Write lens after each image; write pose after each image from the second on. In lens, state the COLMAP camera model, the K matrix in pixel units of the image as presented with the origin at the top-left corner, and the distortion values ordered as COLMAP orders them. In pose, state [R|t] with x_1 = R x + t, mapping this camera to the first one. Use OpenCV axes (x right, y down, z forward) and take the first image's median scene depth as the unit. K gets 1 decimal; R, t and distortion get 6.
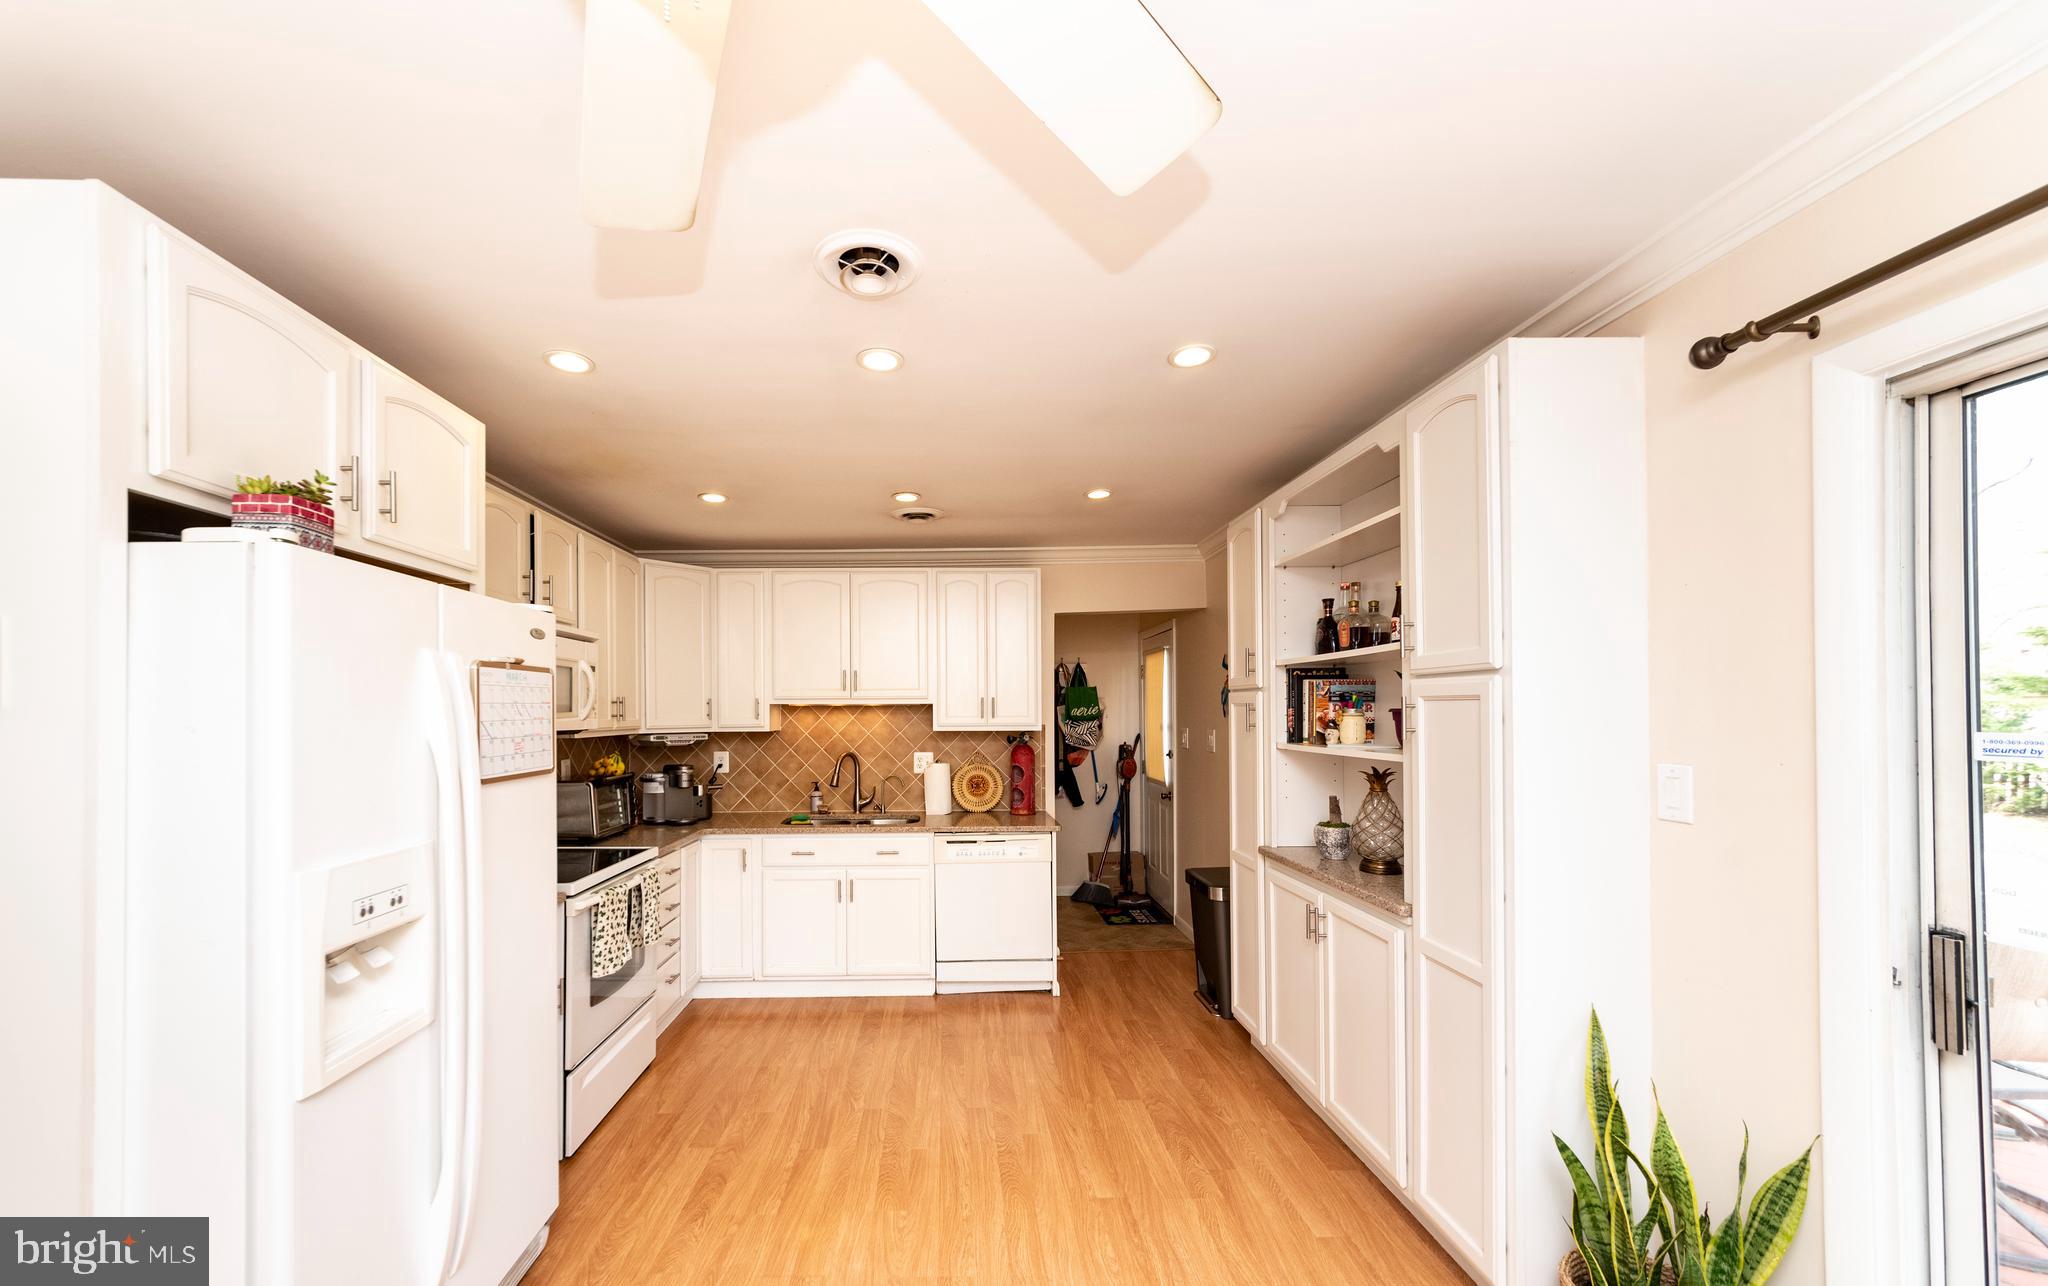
lens RADIAL K [[766.4, 0, 950.9], [0, 766.4, 706.1], [0, 0, 1]] dist [-0.001606, -0.000015]
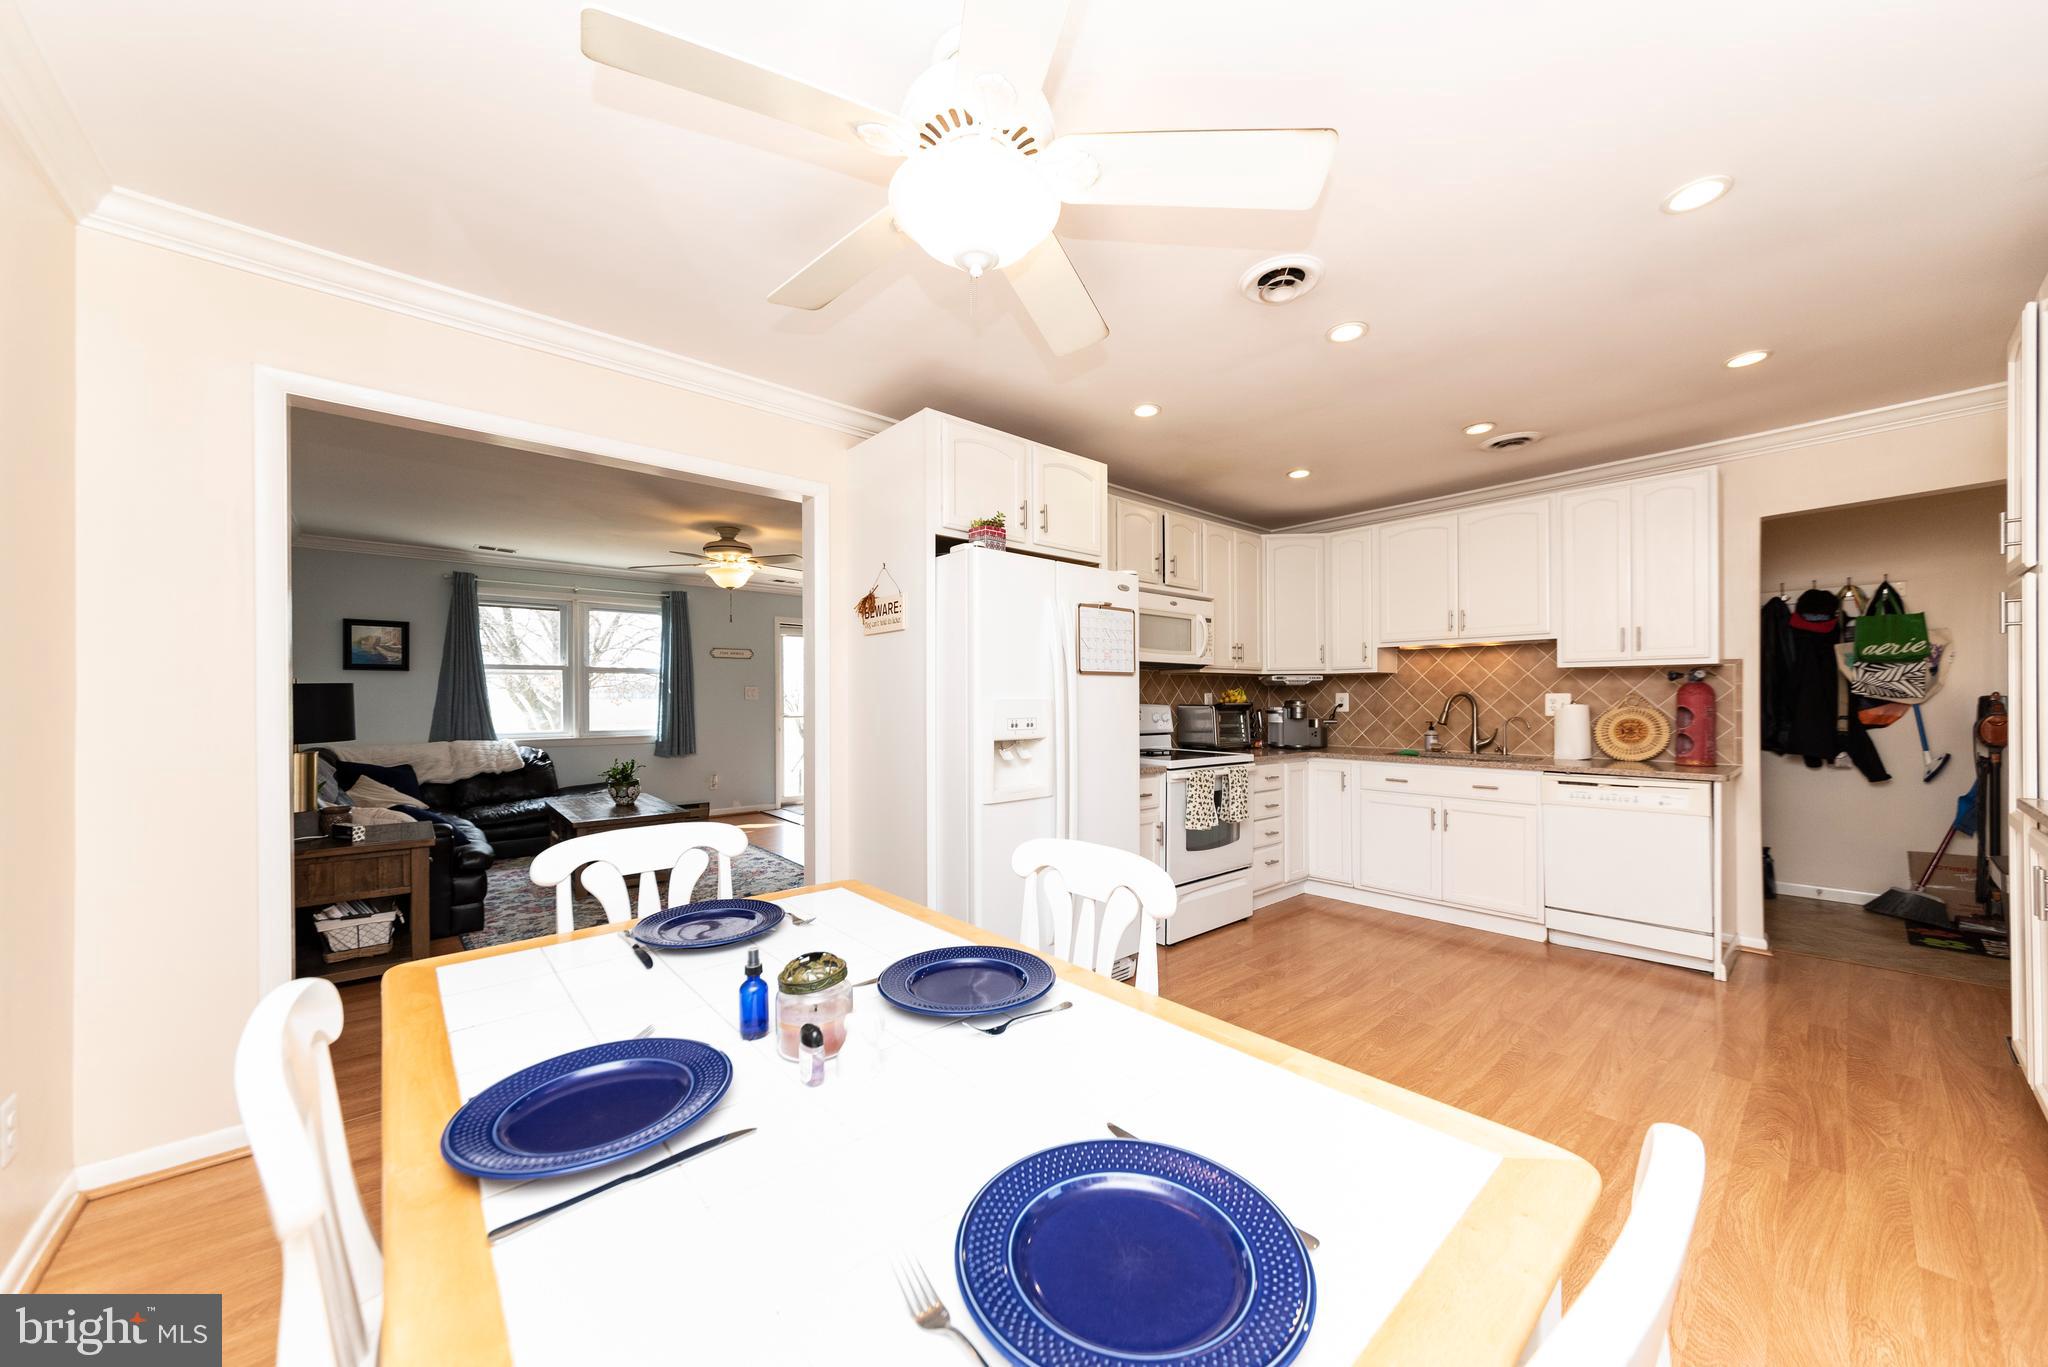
lens RADIAL K [[726.2, 0, 1019.2], [0, 726.2, 698.3], [0, 0, 1]] dist [0.000974, 0.000434]
pose [[0.651196, 0.002525, -0.758906, 0.269319], [0.007033, 0.999931, 0.009362, 0.069002], [0.758877, -0.011434, 0.651133, -0.092099]]
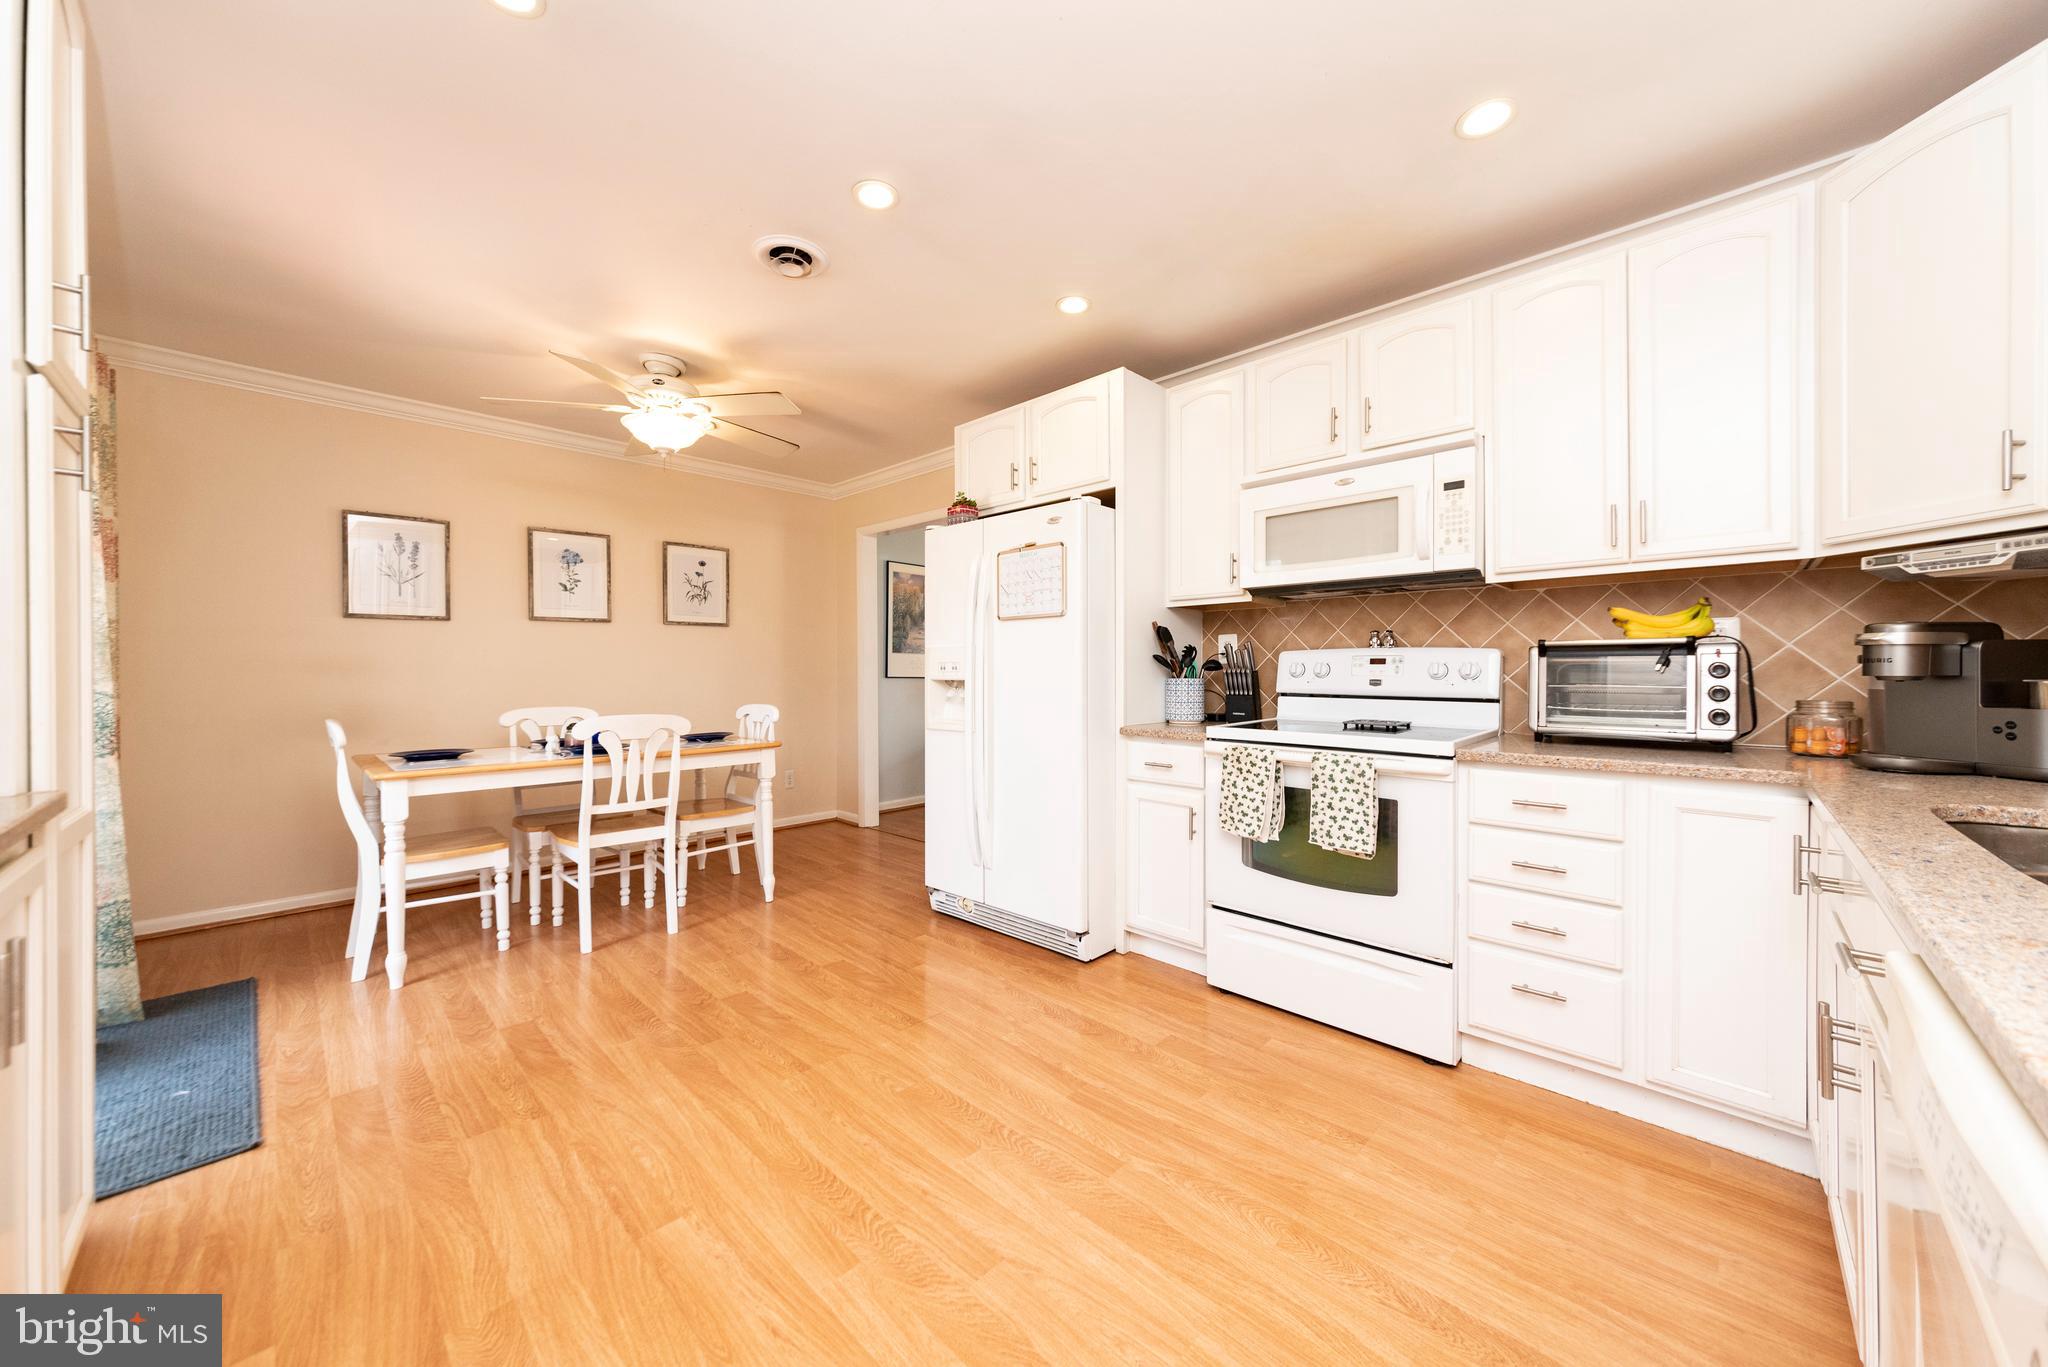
lens RADIAL K [[726.2, 0, 1016.4], [0, 726.2, 673.7], [0, 0, 1]] dist [0.000974, 0.000434]
pose [[-0.702277, 0.009492, -0.711841, 0.283179], [0.014718, 0.999891, -0.001188, 0.112427], [0.711752, -0.011311, -0.702340, 1.084070]]
